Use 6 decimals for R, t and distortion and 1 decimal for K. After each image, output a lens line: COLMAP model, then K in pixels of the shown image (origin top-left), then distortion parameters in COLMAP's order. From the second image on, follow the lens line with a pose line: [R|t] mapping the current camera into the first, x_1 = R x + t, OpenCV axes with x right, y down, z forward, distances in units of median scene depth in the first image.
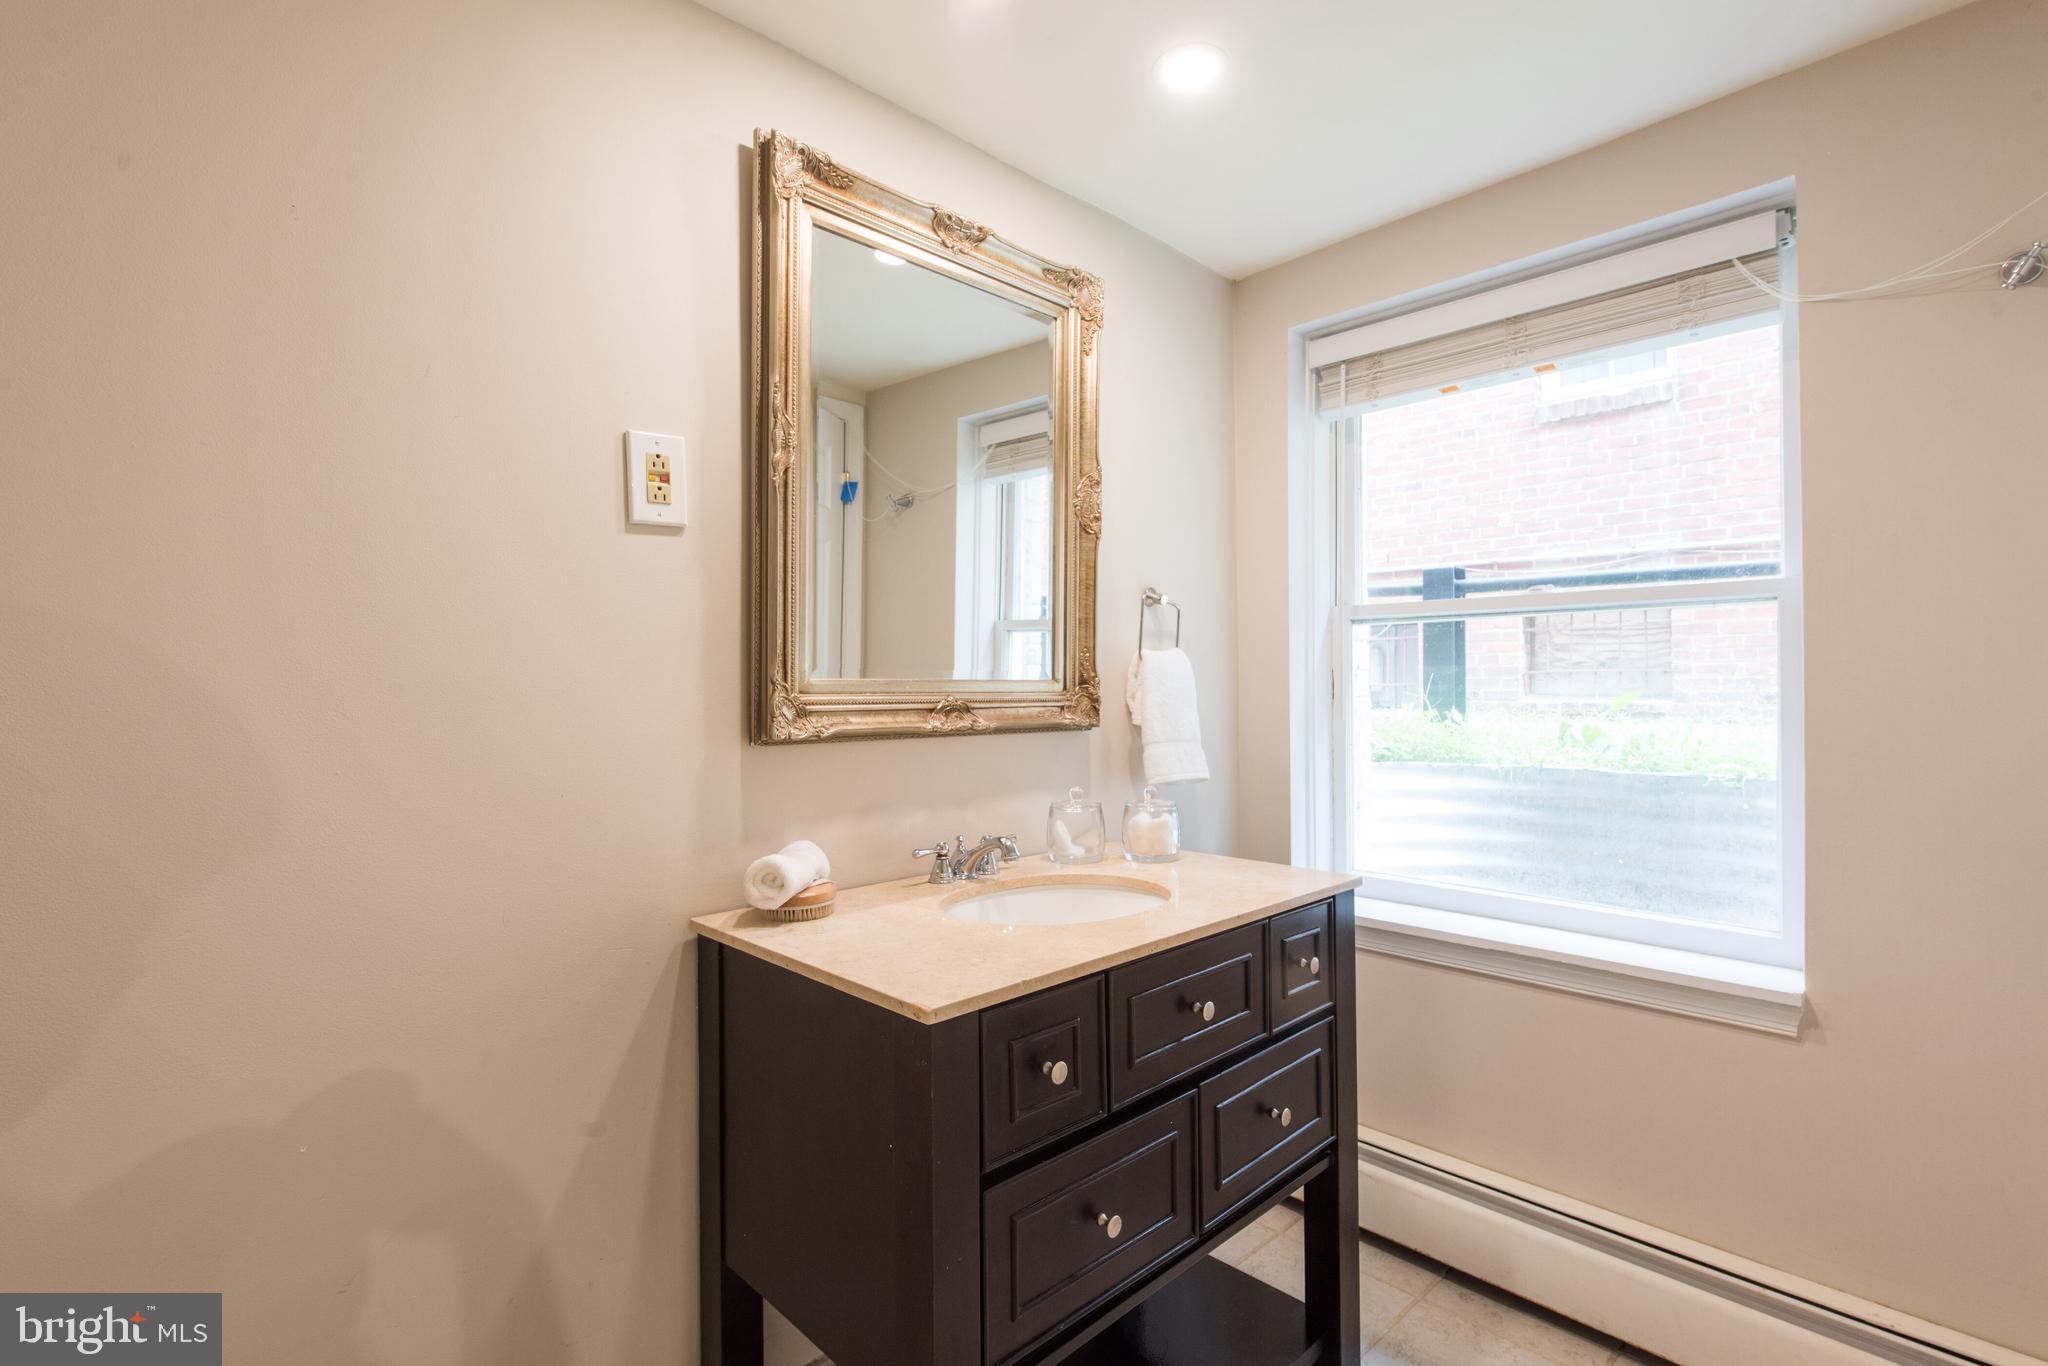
lens RADIAL K [[946.6, 0, 1031.2], [0, 946.6, 674.3], [0, 0, 1]] dist [-0.002734, -0.000479]
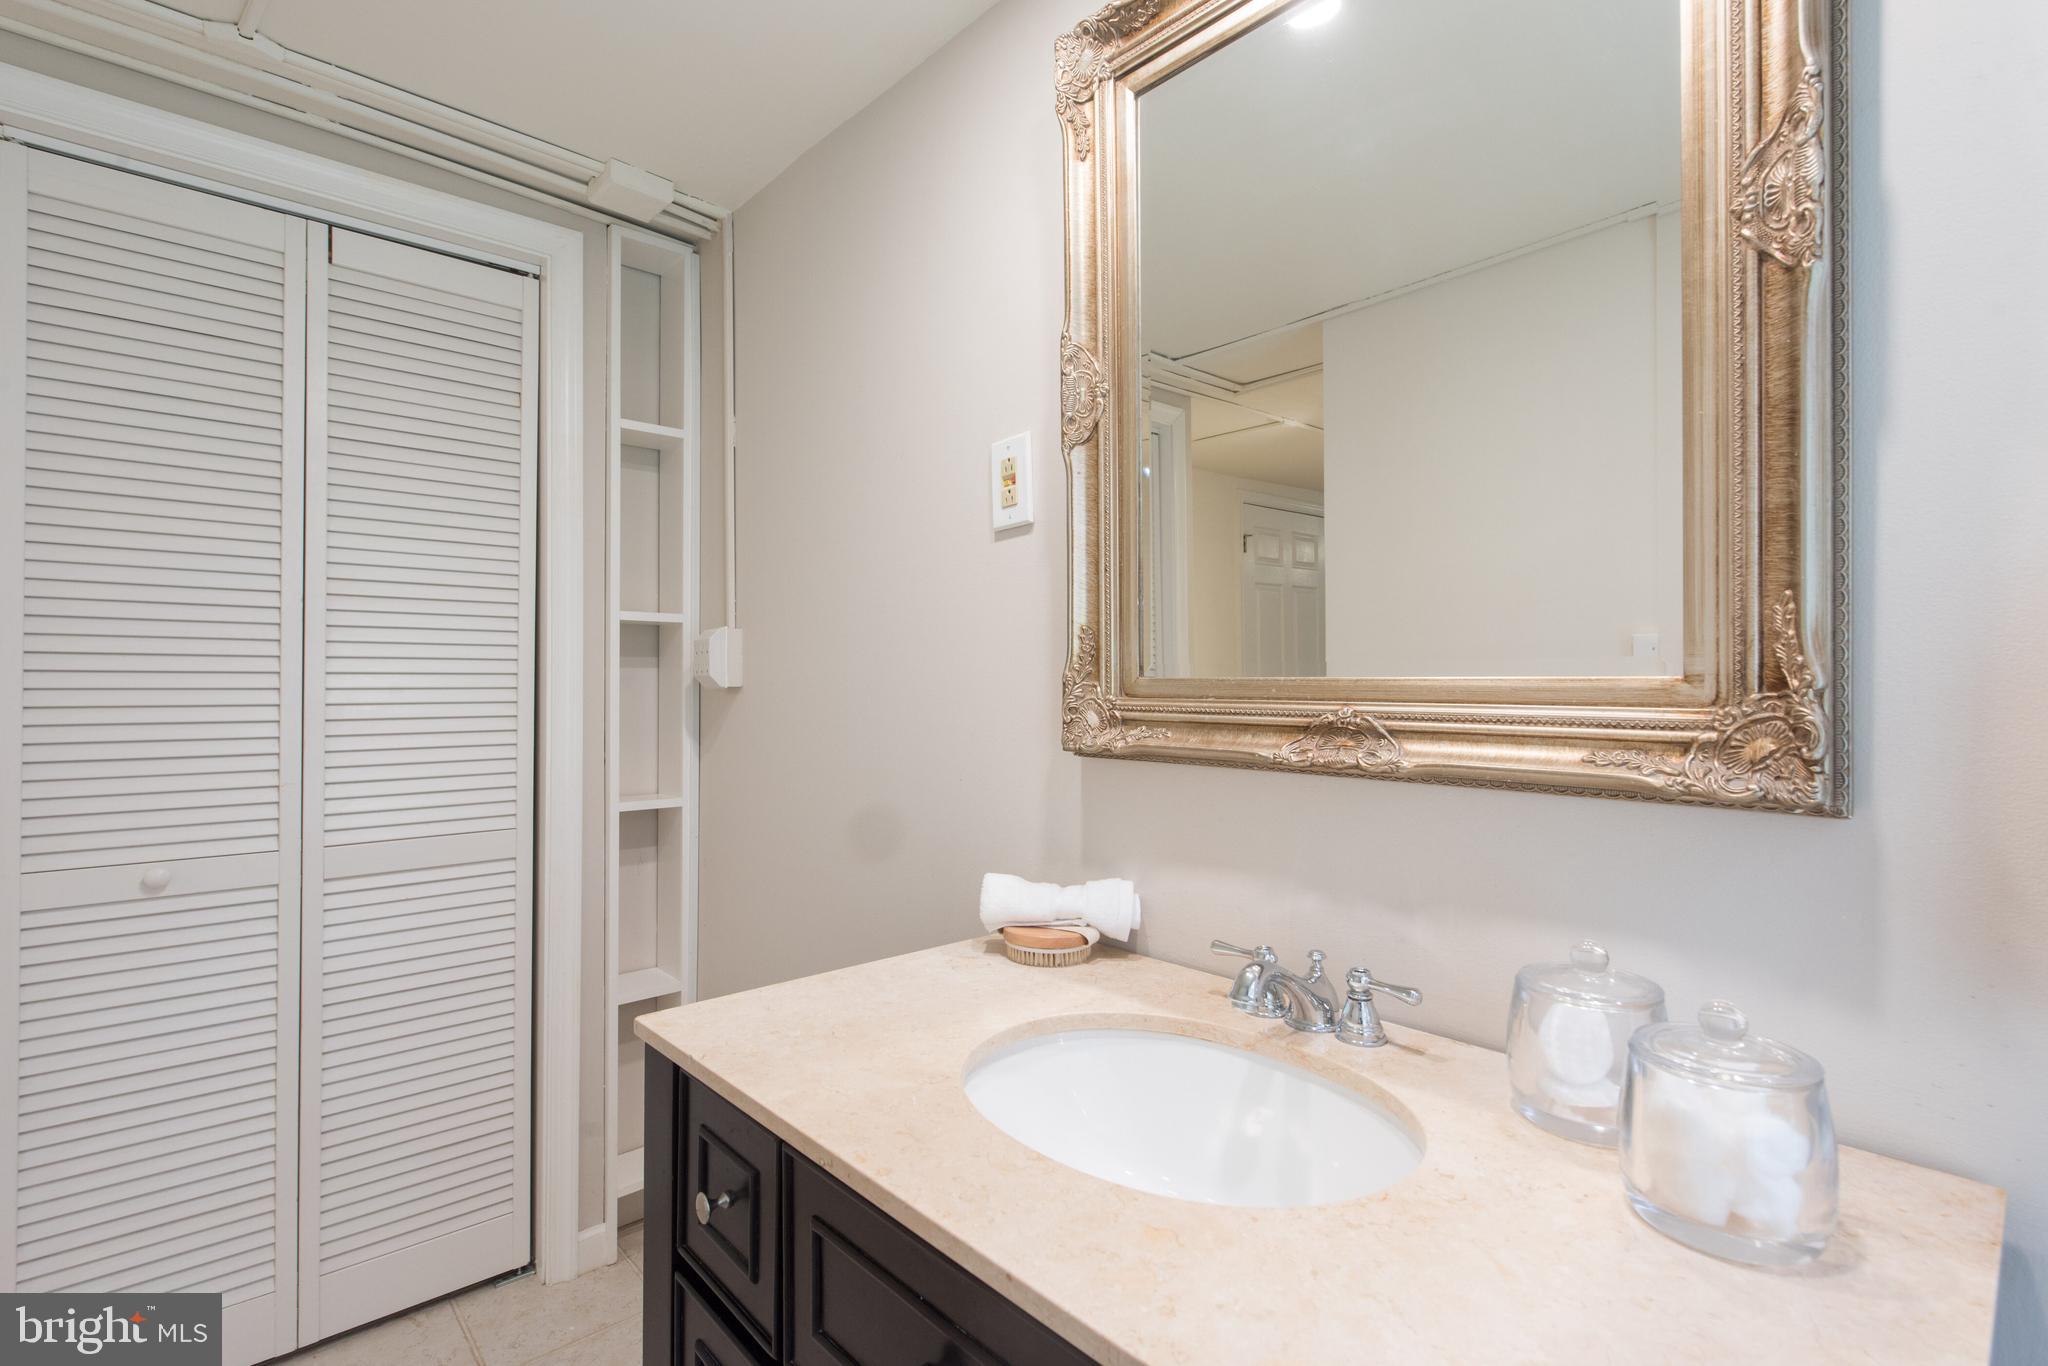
lens RADIAL K [[946.6, 0, 1031.0], [0, 946.6, 688.7], [0, 0, 1]] dist [-0.002734, -0.000479]
pose [[-0.031347, 0.003006, -0.999504, 0.609598], [0.005657, 0.999980, 0.002830, 0.011799], [0.999493, -0.005565, -0.031364, 1.033702]]
